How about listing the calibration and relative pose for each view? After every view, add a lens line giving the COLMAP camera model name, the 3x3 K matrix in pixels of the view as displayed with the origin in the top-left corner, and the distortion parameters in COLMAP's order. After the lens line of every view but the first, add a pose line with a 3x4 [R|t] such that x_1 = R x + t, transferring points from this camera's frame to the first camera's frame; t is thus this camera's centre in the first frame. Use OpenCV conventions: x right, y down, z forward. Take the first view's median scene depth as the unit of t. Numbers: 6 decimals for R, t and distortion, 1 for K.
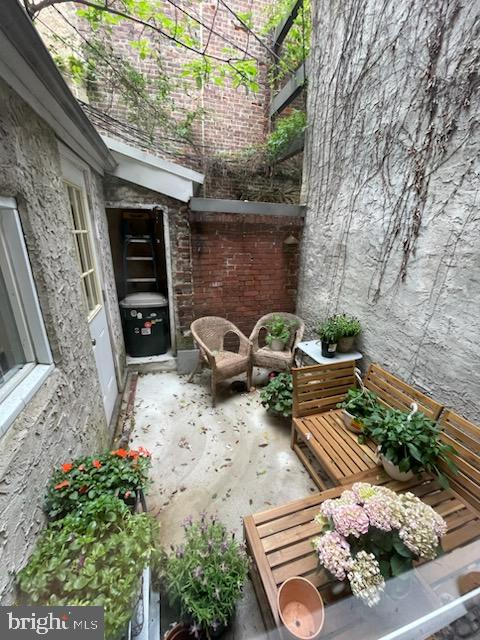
lens RADIAL K [[259.8, 0, 241.3], [0, 259.8, 318.0], [0, 0, 1]] dist [-0.003247, 0.002368]
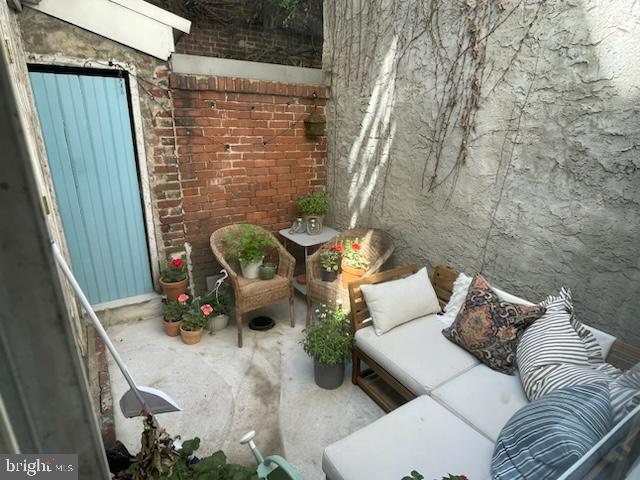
lens RADIAL K [[371.9, 0, 318.8], [0, 371.9, 238.4], [0, 0, 1]] dist [0.001402, 0.003205]
pose [[0.965450, -0.081163, 0.247625, -0.138098], [0.078376, 0.996700, 0.021108, 0.033767], [-0.248521, -0.000971, 0.968626, -0.041481]]
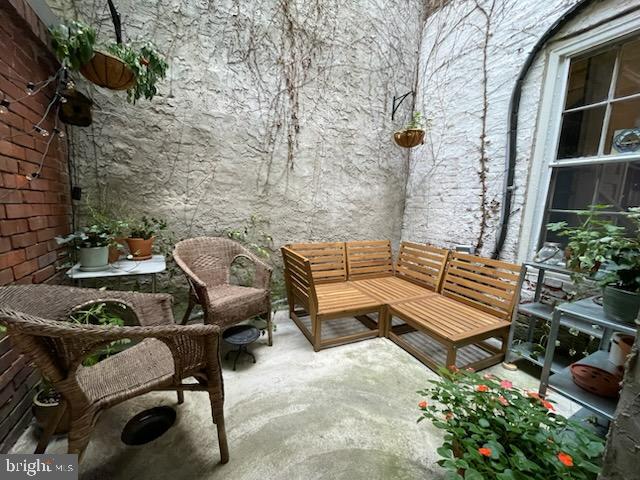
lens RADIAL K [[259.8, 0, 320.6], [0, 259.8, 241.5], [0, 0, 1]] dist [-0.003247, 0.002368]
pose [[-0.164504, -0.148556, 0.975125, -0.622800], [0.272208, 0.943366, 0.189639, -0.013396], [-0.948072, 0.296633, -0.114750, 1.072226]]
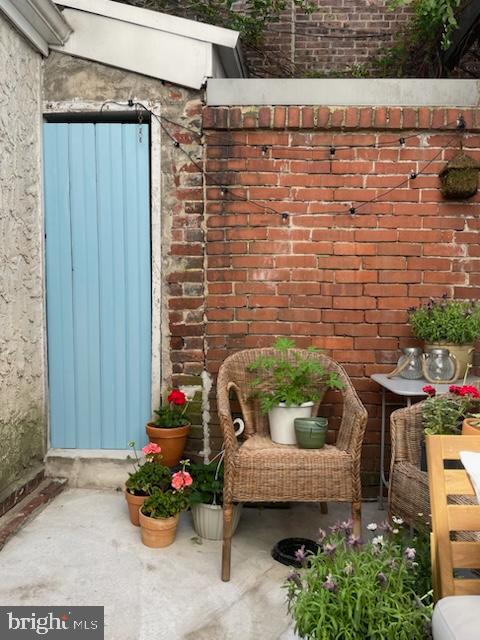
lens RADIAL K [[505.1, 0, 228.9], [0, 505.1, 308.0], [0, 0, 1]] dist [0.063142, -0.040316]
pose [[0.939404, -0.005724, -0.342763, 0.198635], [-0.094595, 0.956713, -0.275232, 0.229305], [0.329501, 0.290978, 0.898199, 0.421343]]
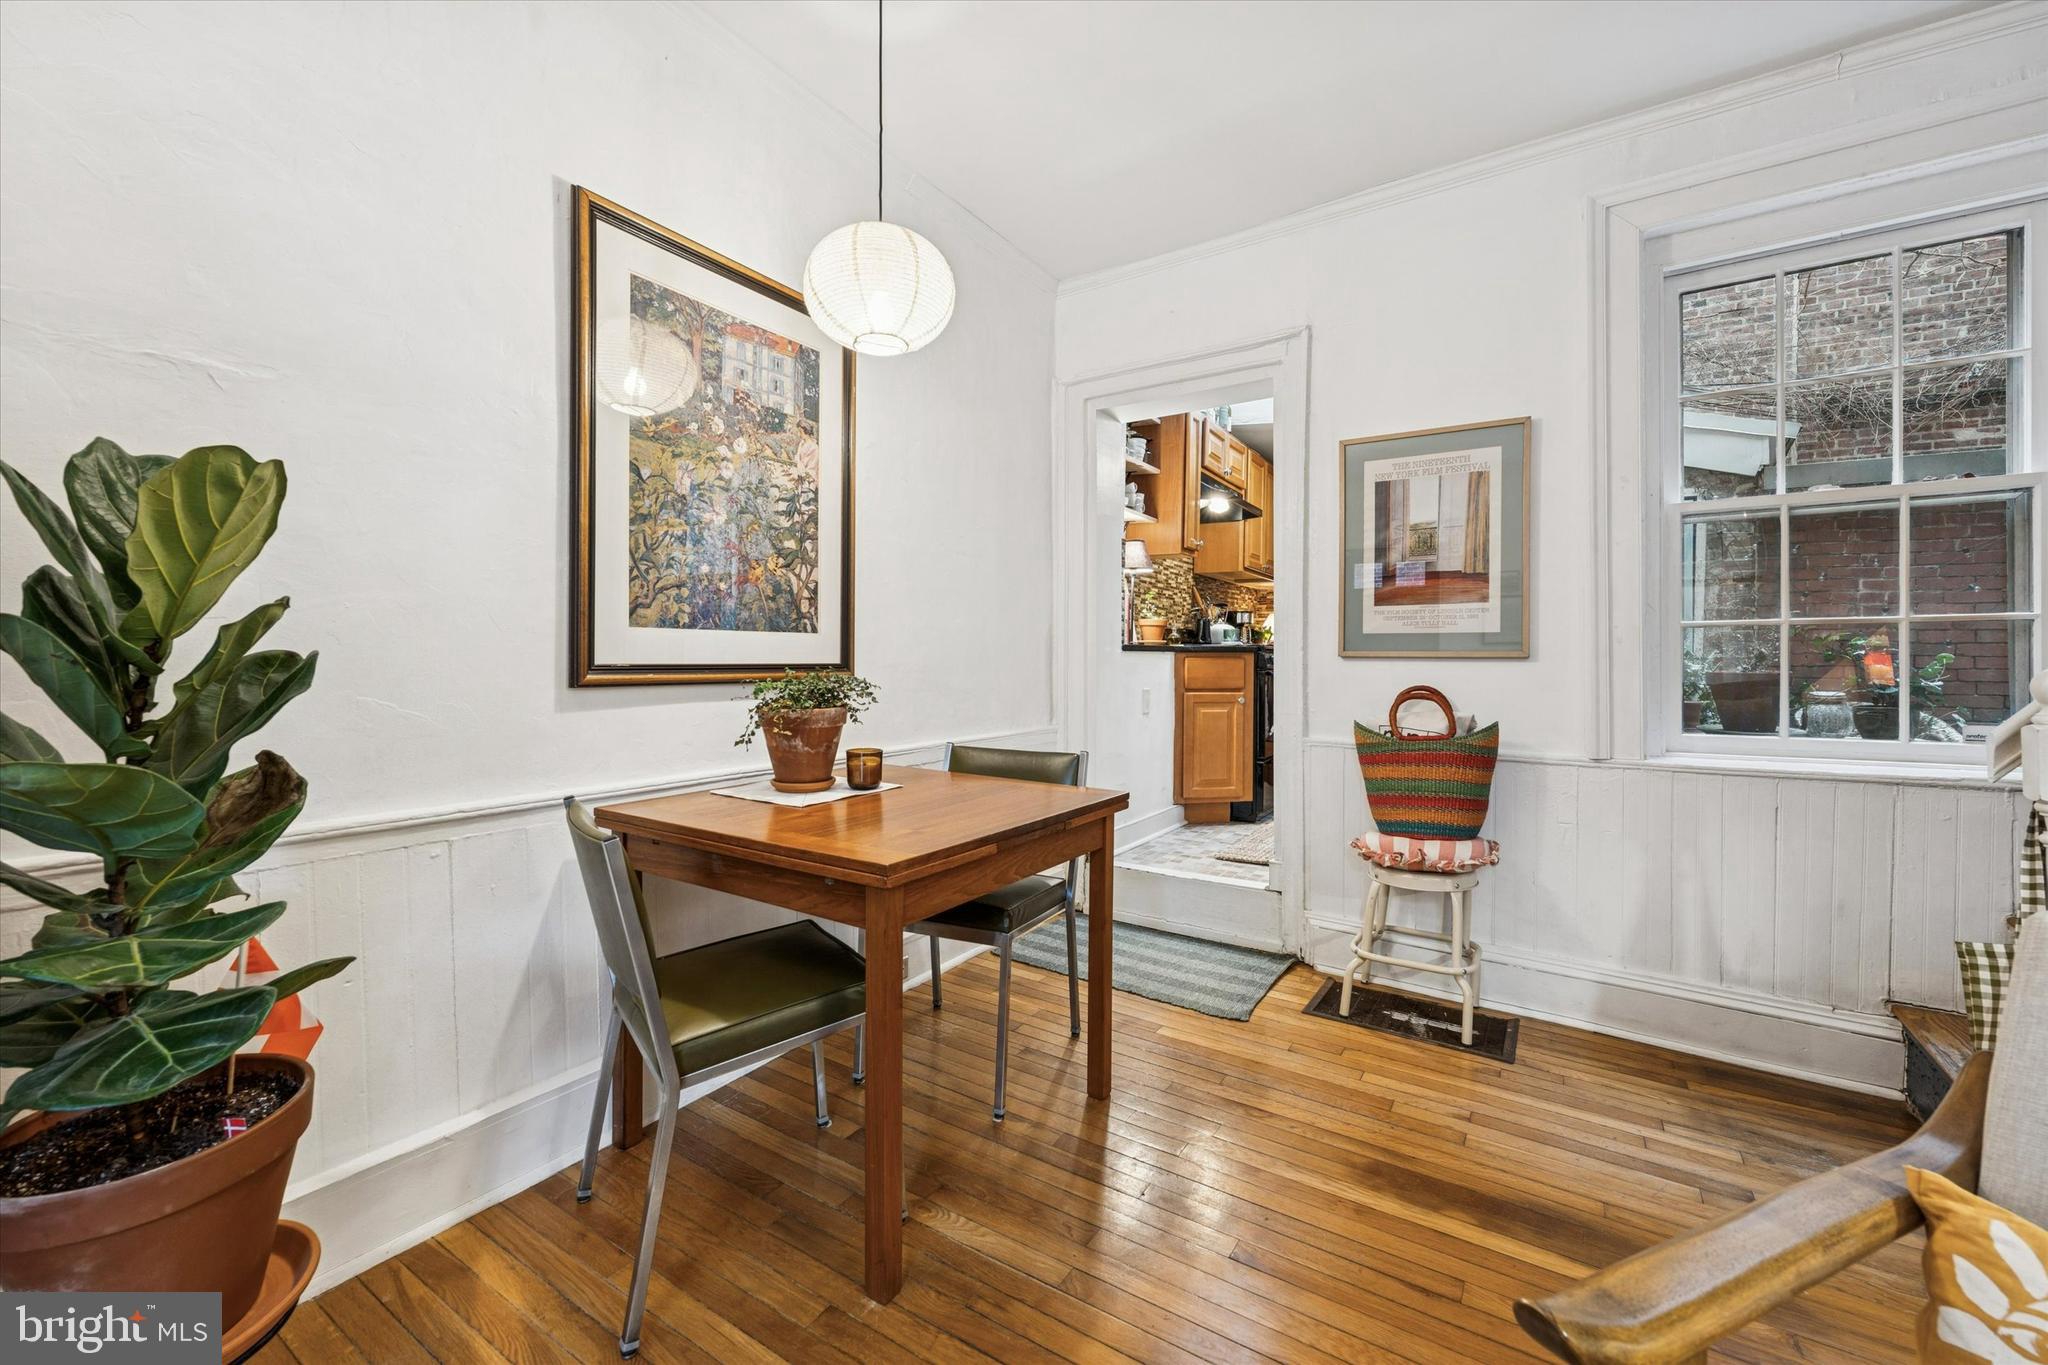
lens RADIAL K [[841.5, 0, 1022.4], [0, 841.5, 663.0], [0, 0, 1]] dist [-0.000314, -0.000620]
pose [[0.656529, -0.005694, -0.754280, 0.137023], [-0.230551, 0.950603, -0.207848, 0.826495], [0.718204, 0.310358, 0.622785, -1.366397]]
